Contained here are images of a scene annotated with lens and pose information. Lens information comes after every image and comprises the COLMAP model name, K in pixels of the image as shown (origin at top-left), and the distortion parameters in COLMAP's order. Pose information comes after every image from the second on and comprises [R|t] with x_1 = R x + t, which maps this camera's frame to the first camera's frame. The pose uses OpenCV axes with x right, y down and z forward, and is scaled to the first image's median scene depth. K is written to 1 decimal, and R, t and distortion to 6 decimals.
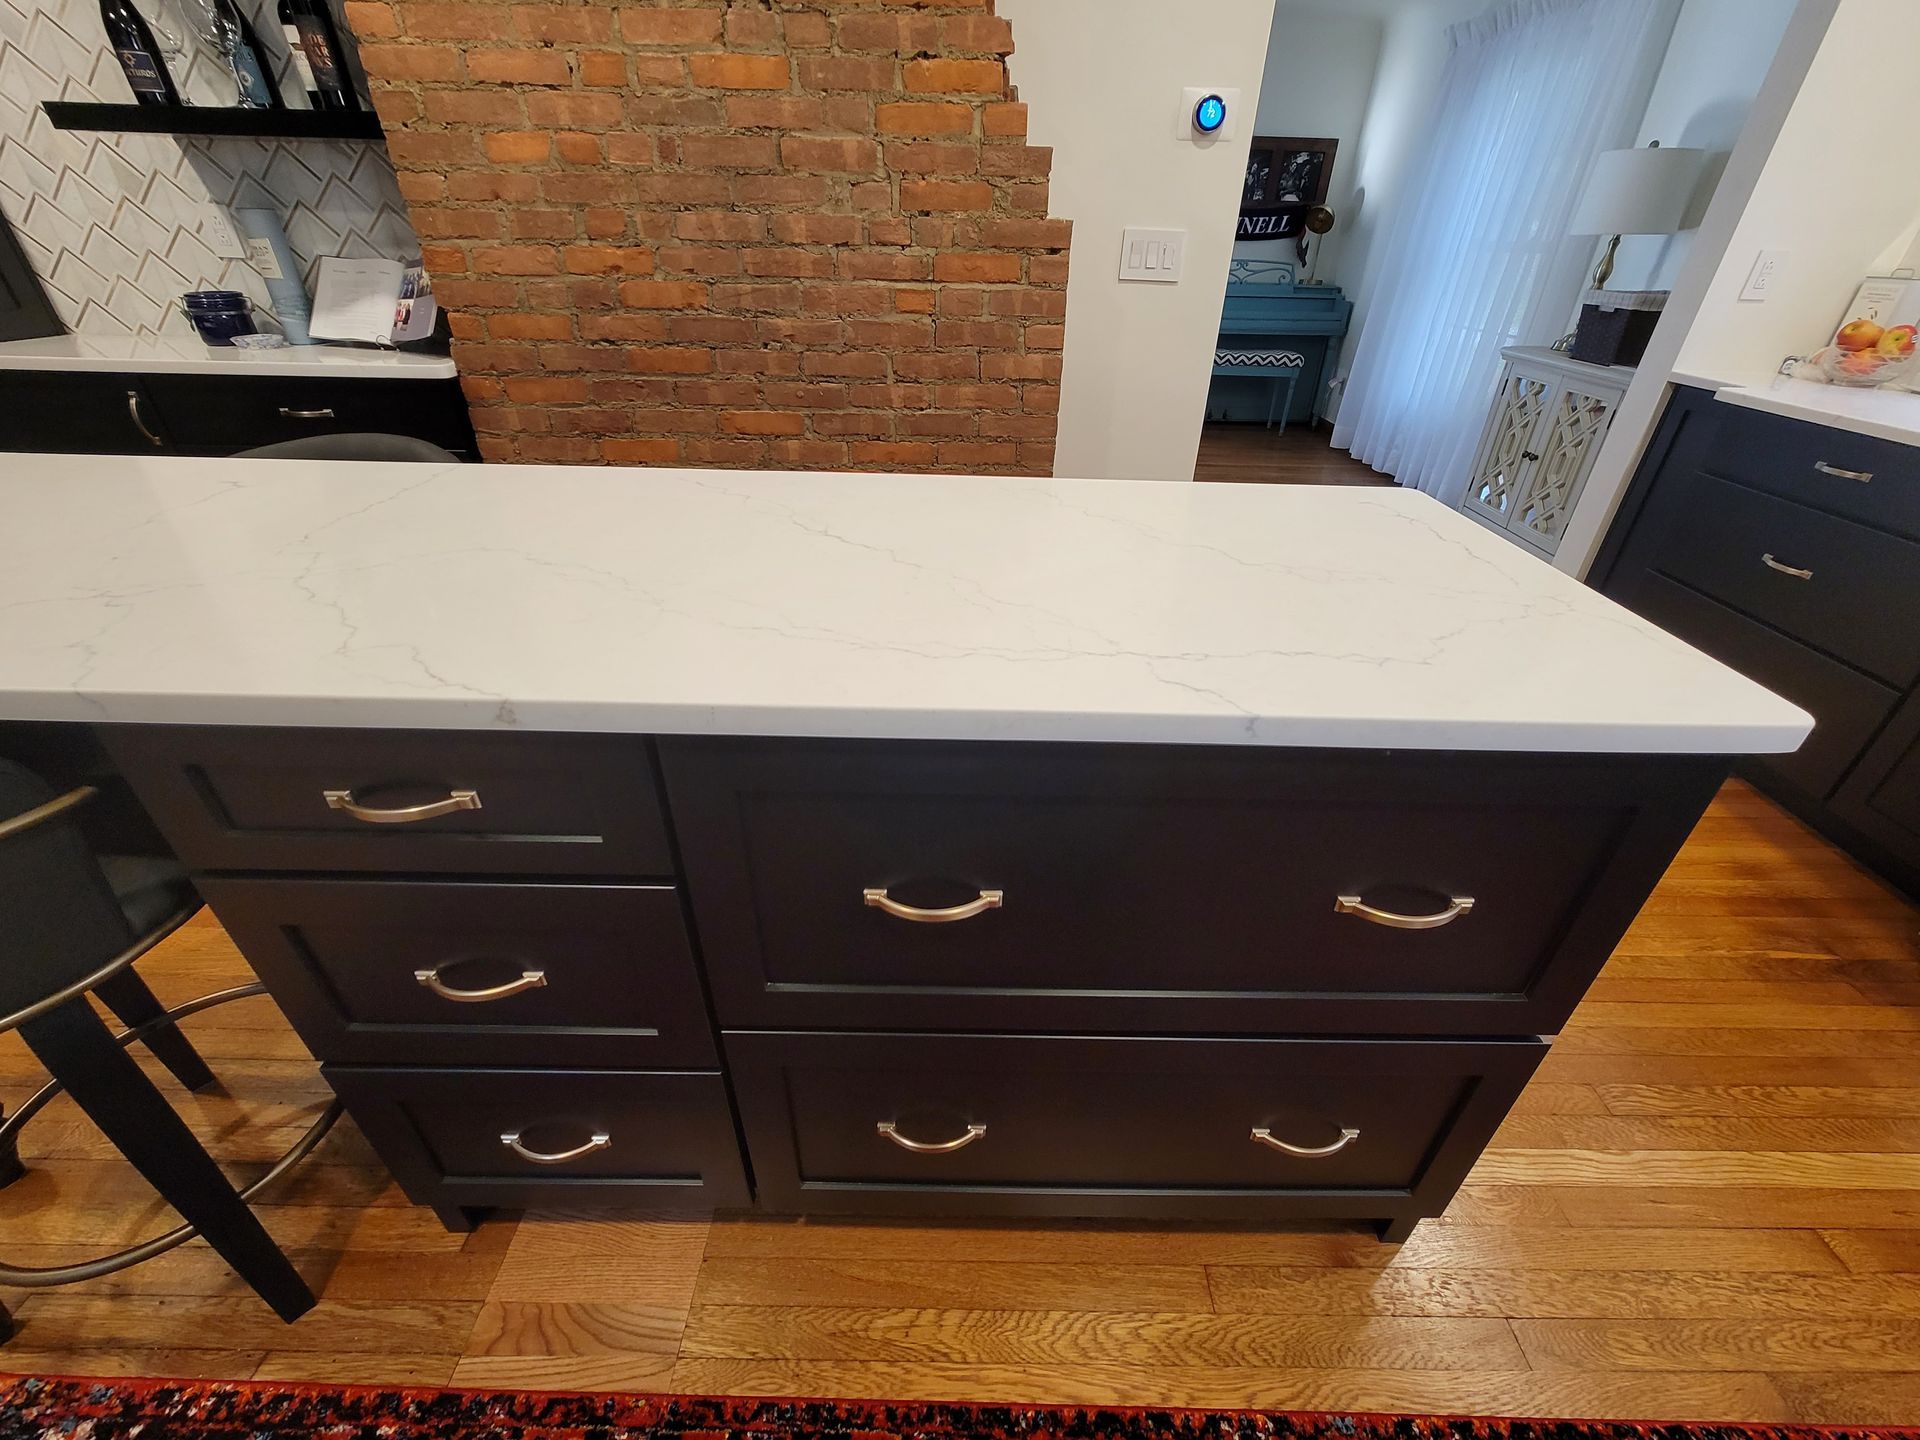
lens RADIAL K [[789.9, 0, 968.9], [0, 789.9, 714.7], [0, 0, 1]] dist [0.000044, 0.001444]
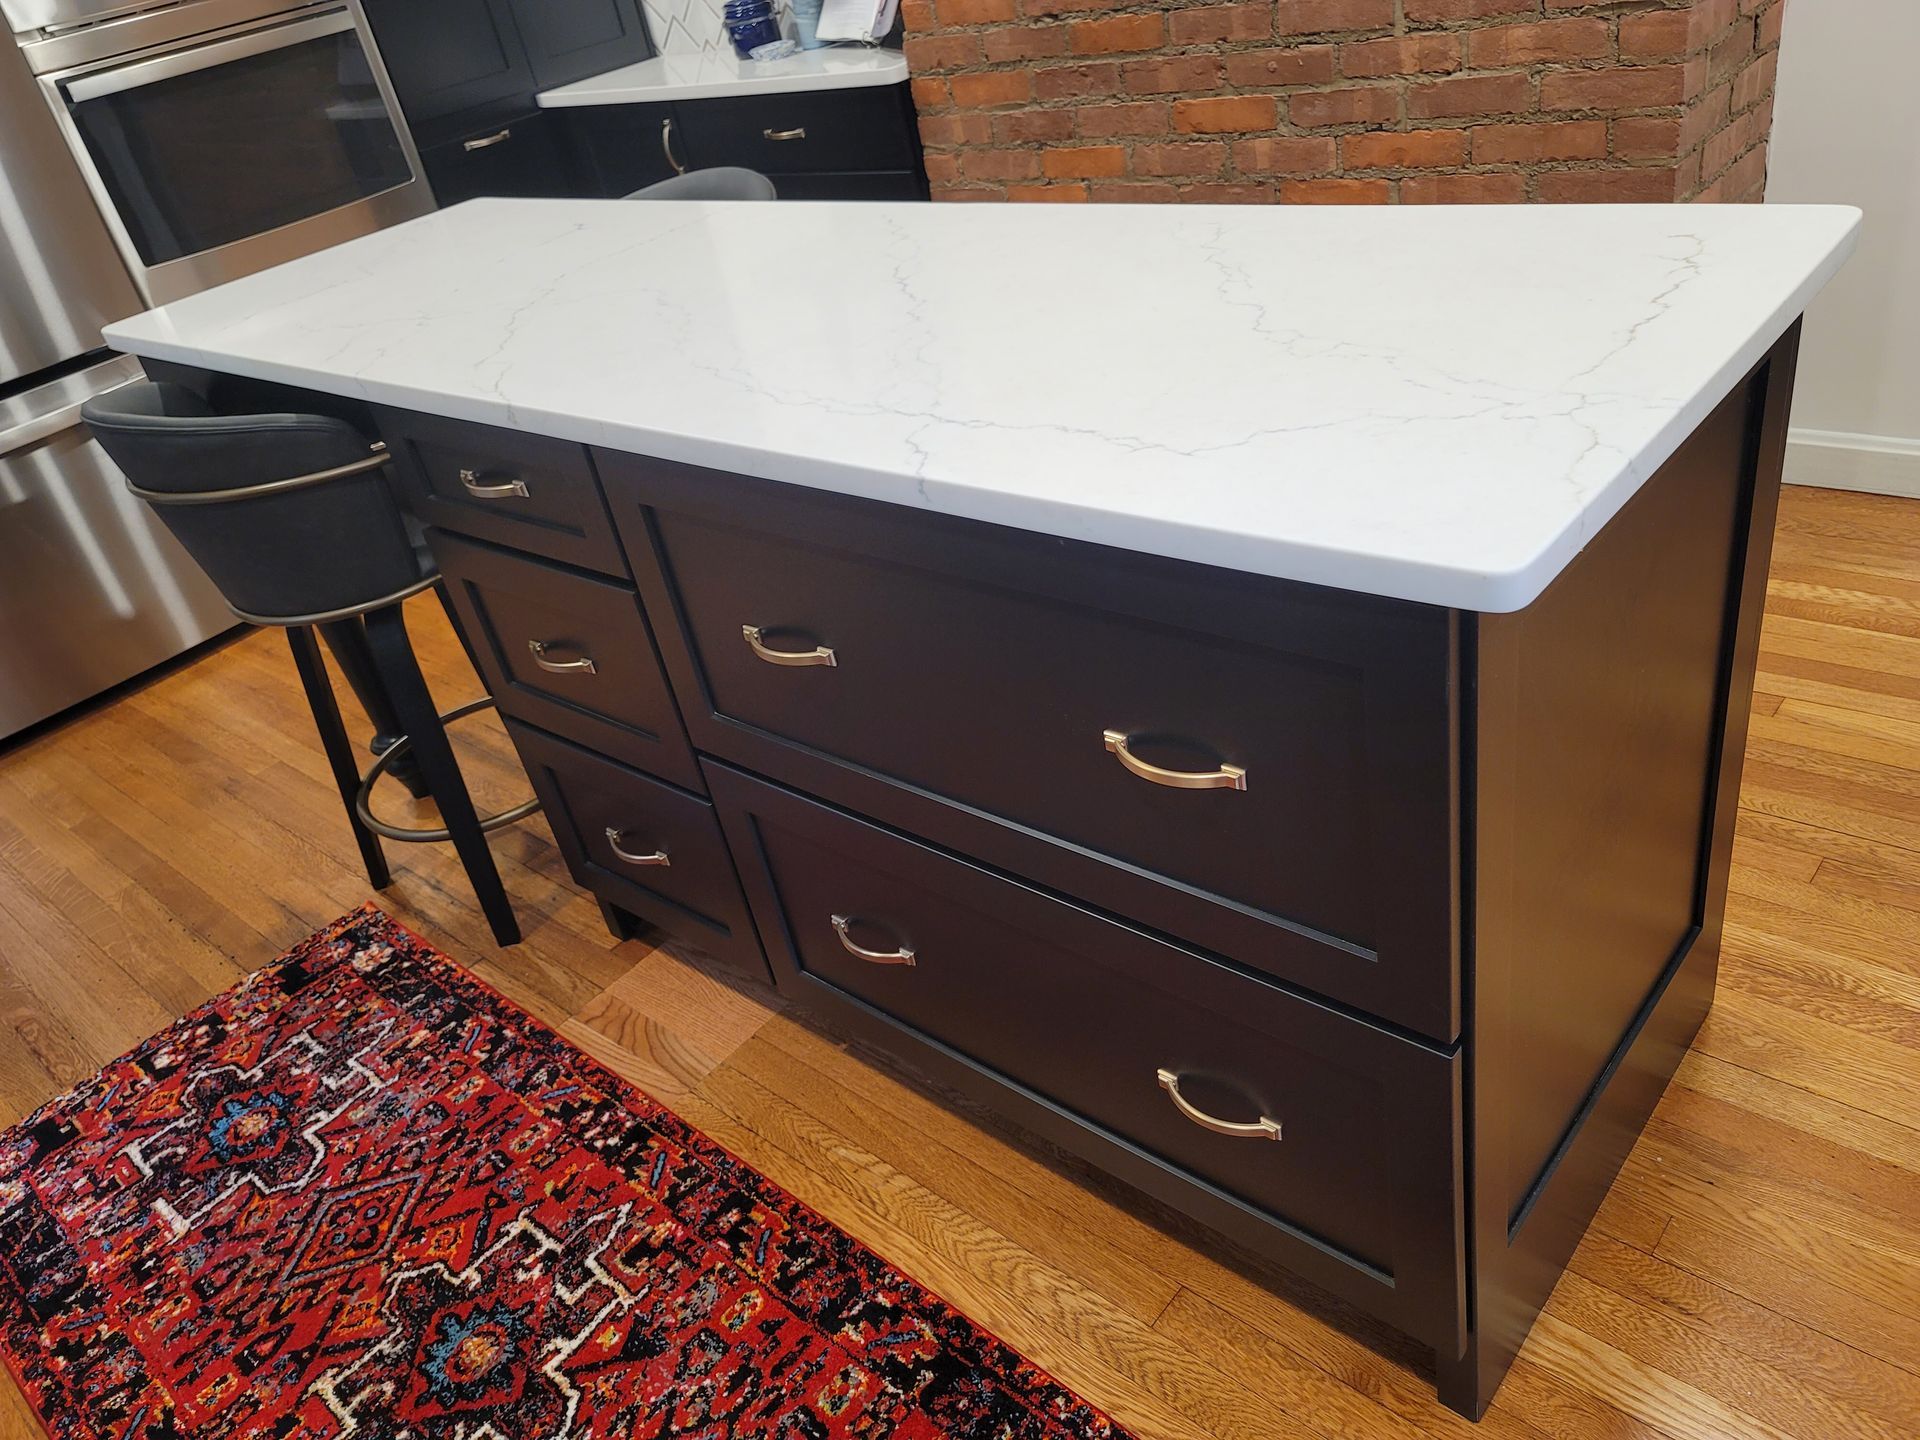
lens RADIAL K [[1439.4, 0, 960.0], [0, 1439.4, 720.0], [0, 0, 1]] dist [0.064181, 0.004288]
pose [[0.732851, 0.211899, -0.646552, 0.519877], [-0.164779, 0.977253, 0.133509, 0.013244], [0.660135, 0.008696, 0.751097, -0.100826]]
